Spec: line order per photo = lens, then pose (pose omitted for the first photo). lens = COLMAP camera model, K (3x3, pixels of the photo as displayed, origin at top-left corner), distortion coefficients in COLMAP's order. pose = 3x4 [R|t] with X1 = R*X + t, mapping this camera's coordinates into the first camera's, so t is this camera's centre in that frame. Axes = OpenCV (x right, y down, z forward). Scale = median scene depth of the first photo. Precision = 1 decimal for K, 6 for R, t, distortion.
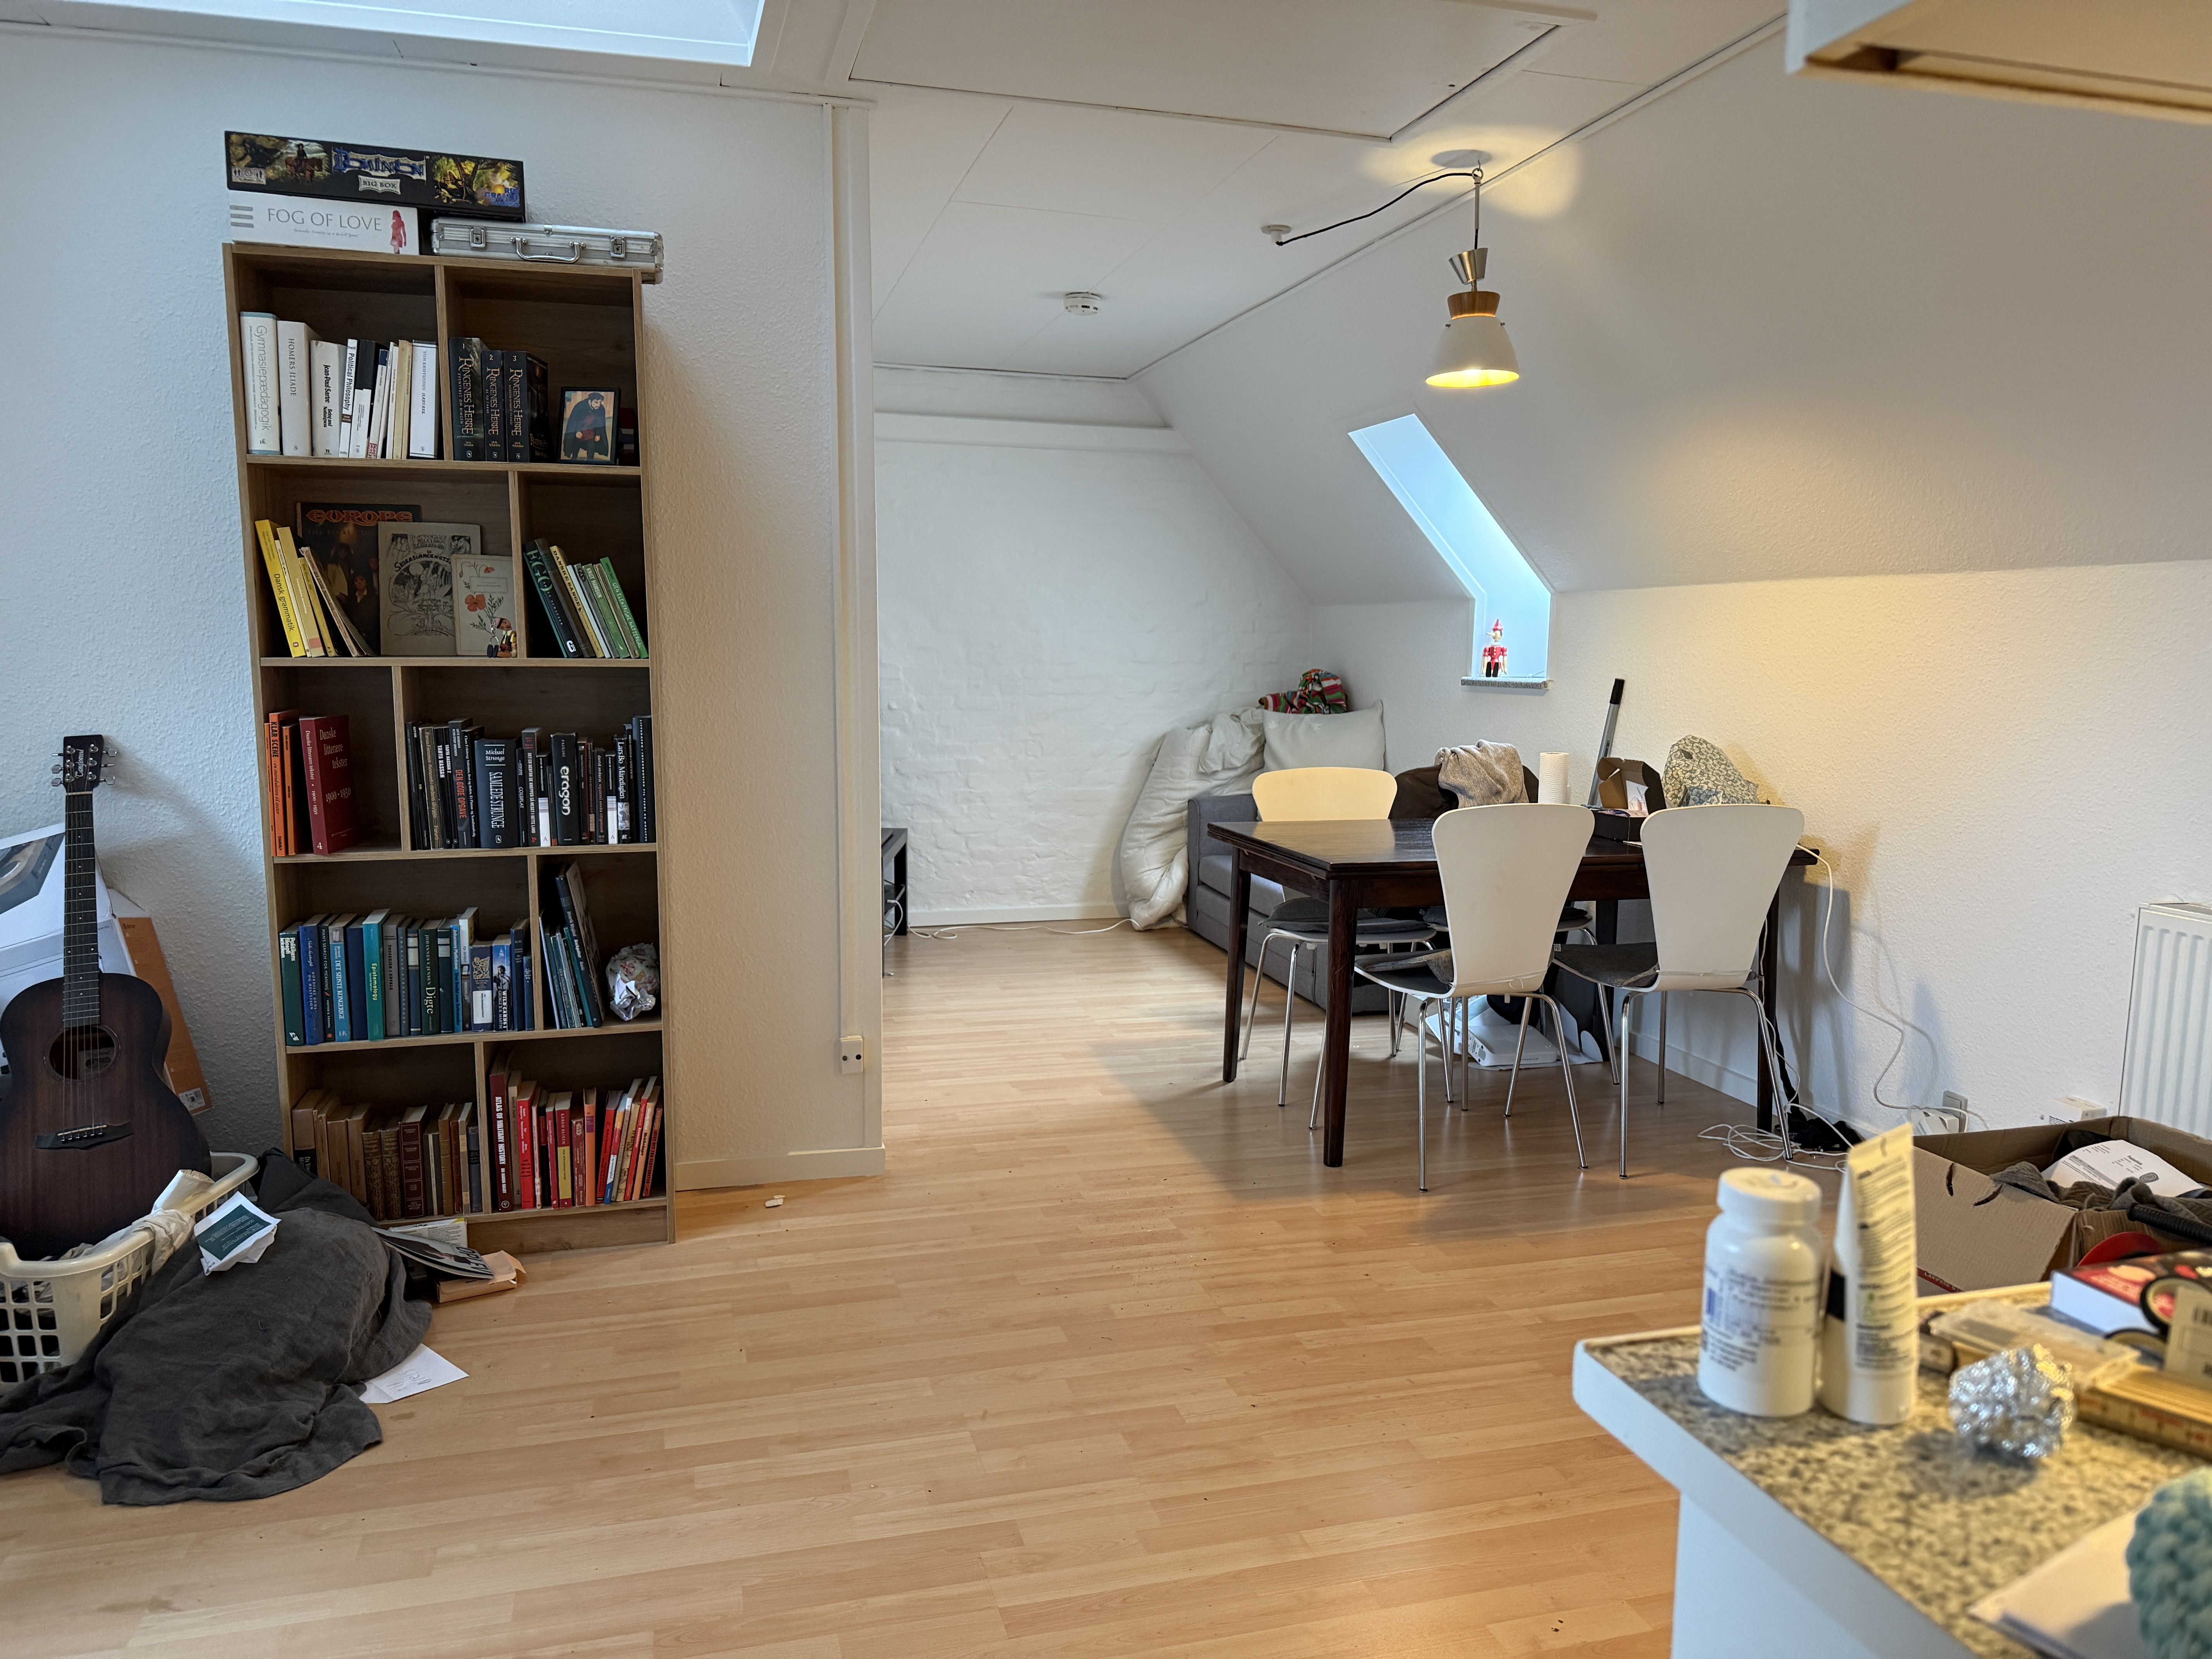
lens RADIAL K [[1562.8, 0, 1099.0], [0, 1562.8, 833.8], [0, 0, 1]] dist [0.020010, -0.023507]
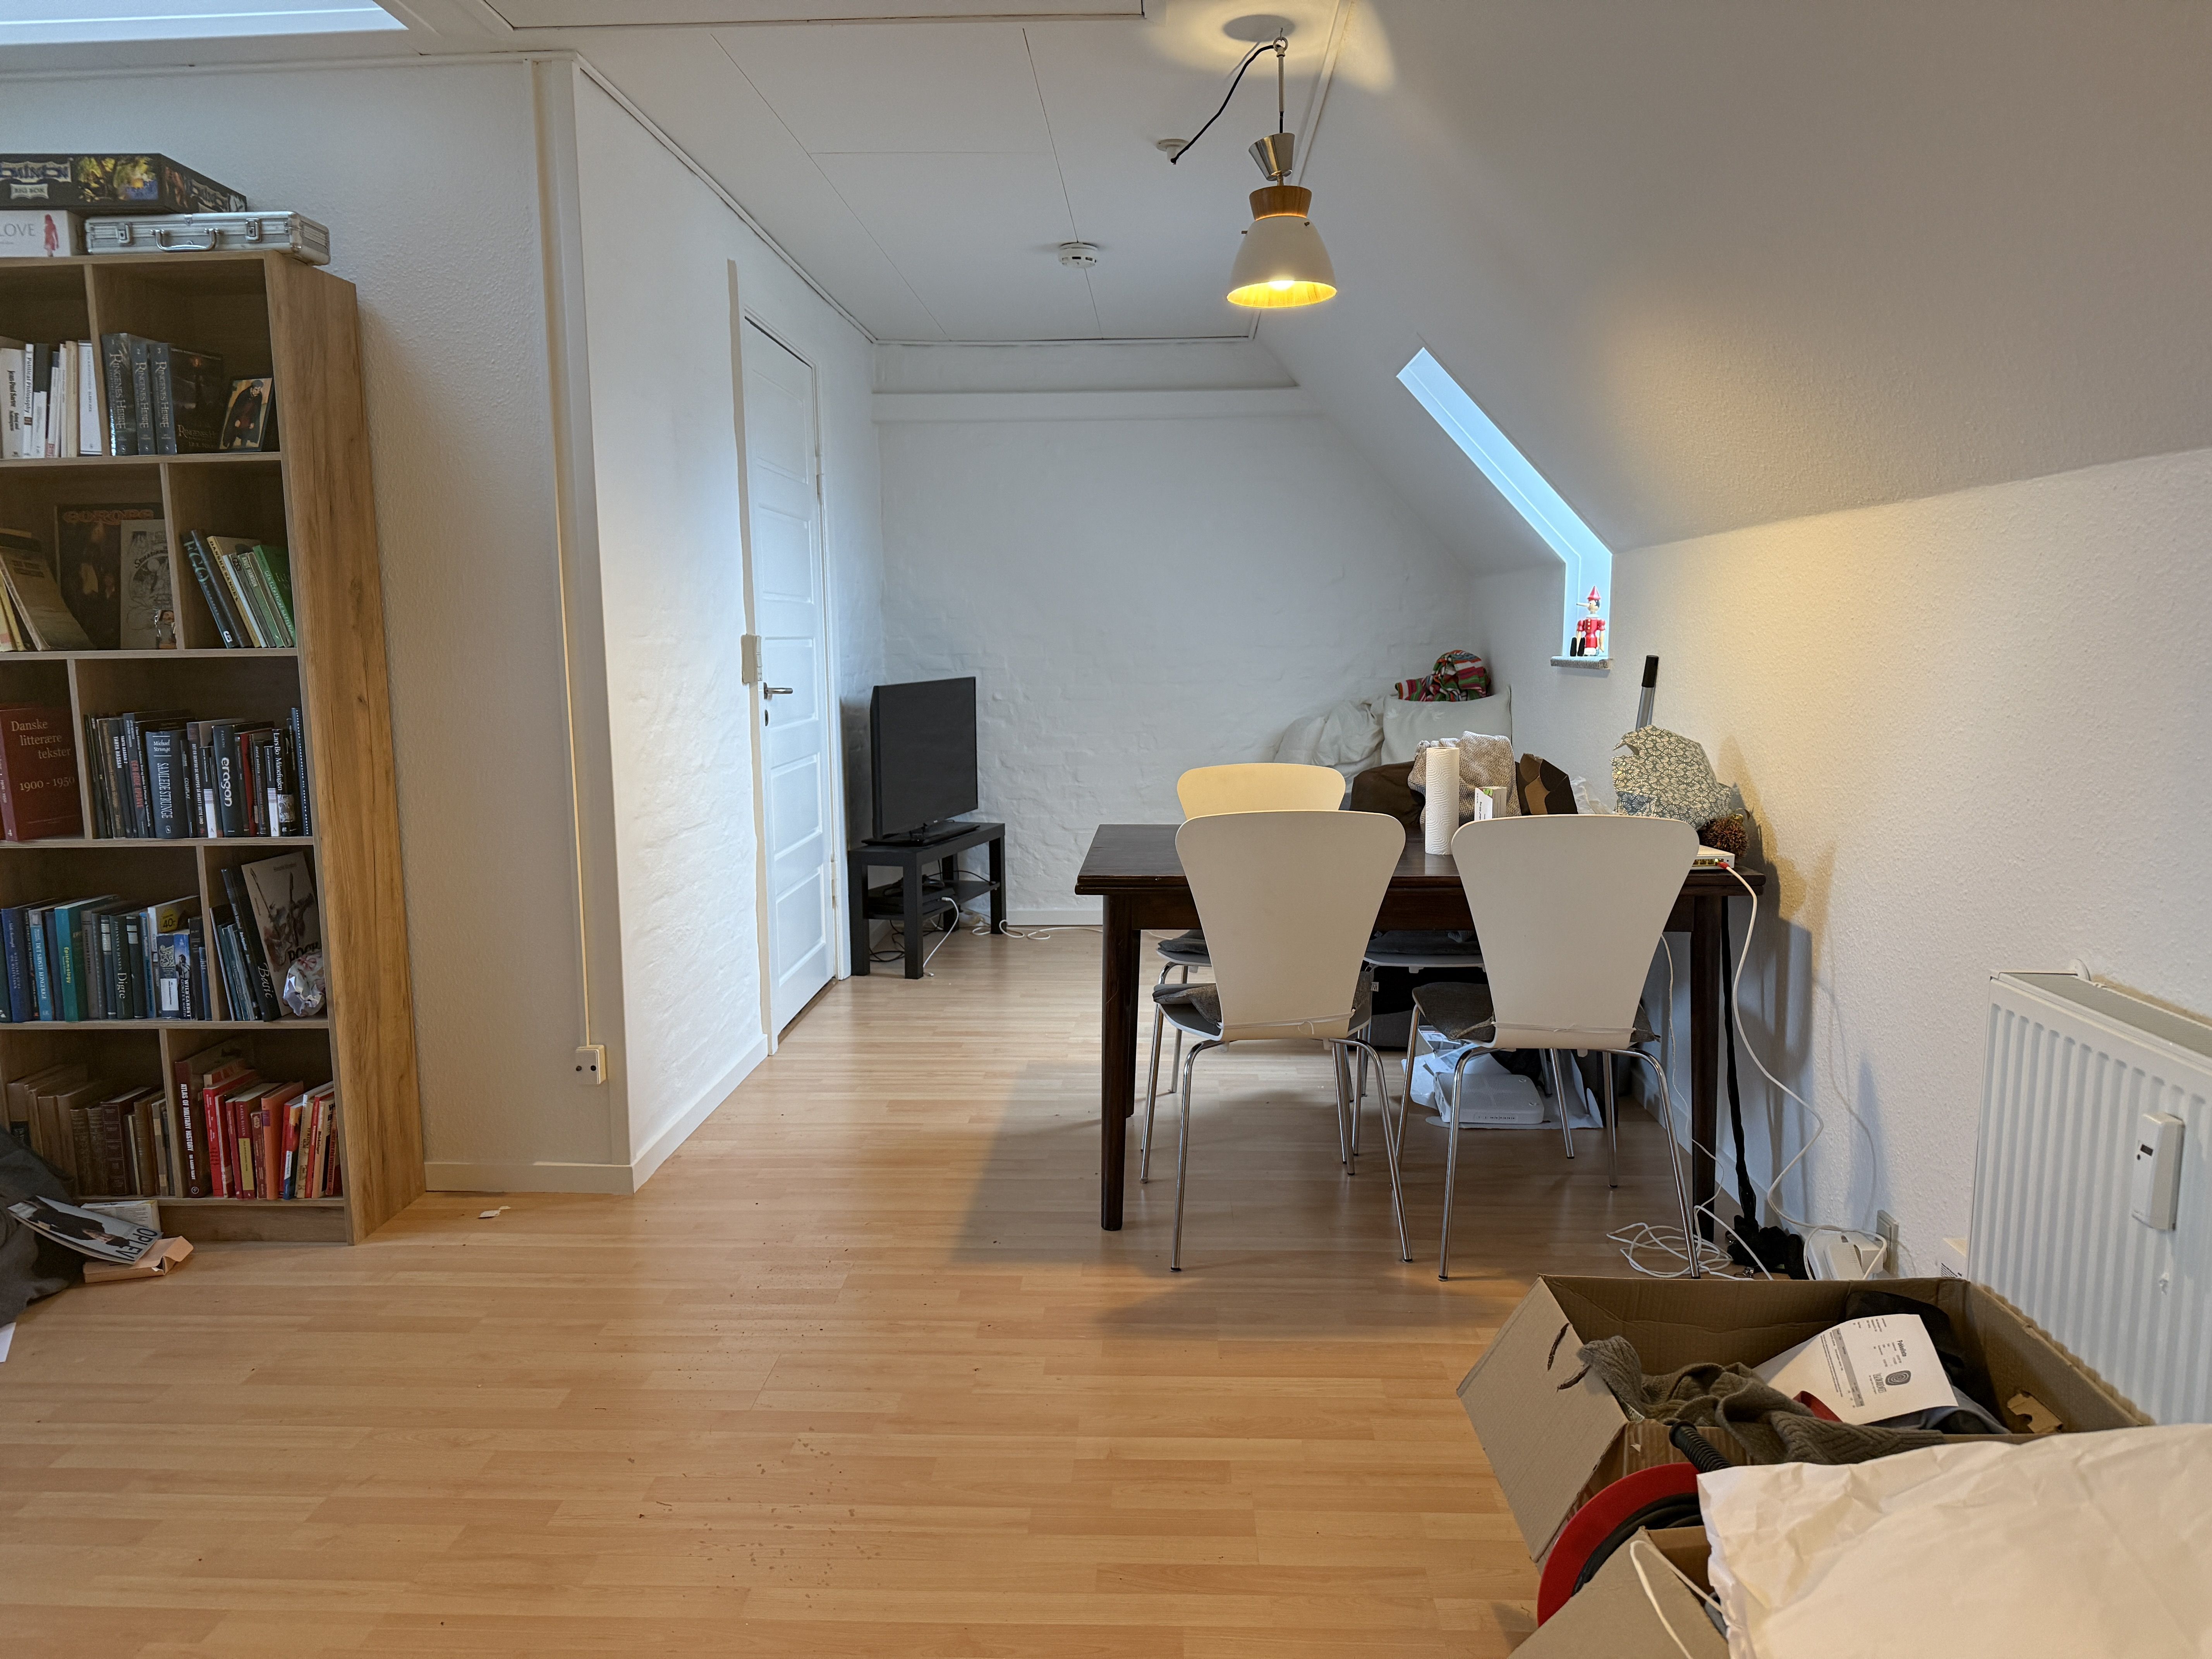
lens RADIAL K [[1562.8, 0, 1107.4], [0, 1562.8, 828.3], [0, 0, 1]] dist [0.020010, -0.023507]
pose [[0.949791, 0.019628, -0.312270, 0.494624], [-0.018946, 0.999807, 0.005218, -0.013827], [0.312312, 0.000960, 0.949979, 0.224089]]
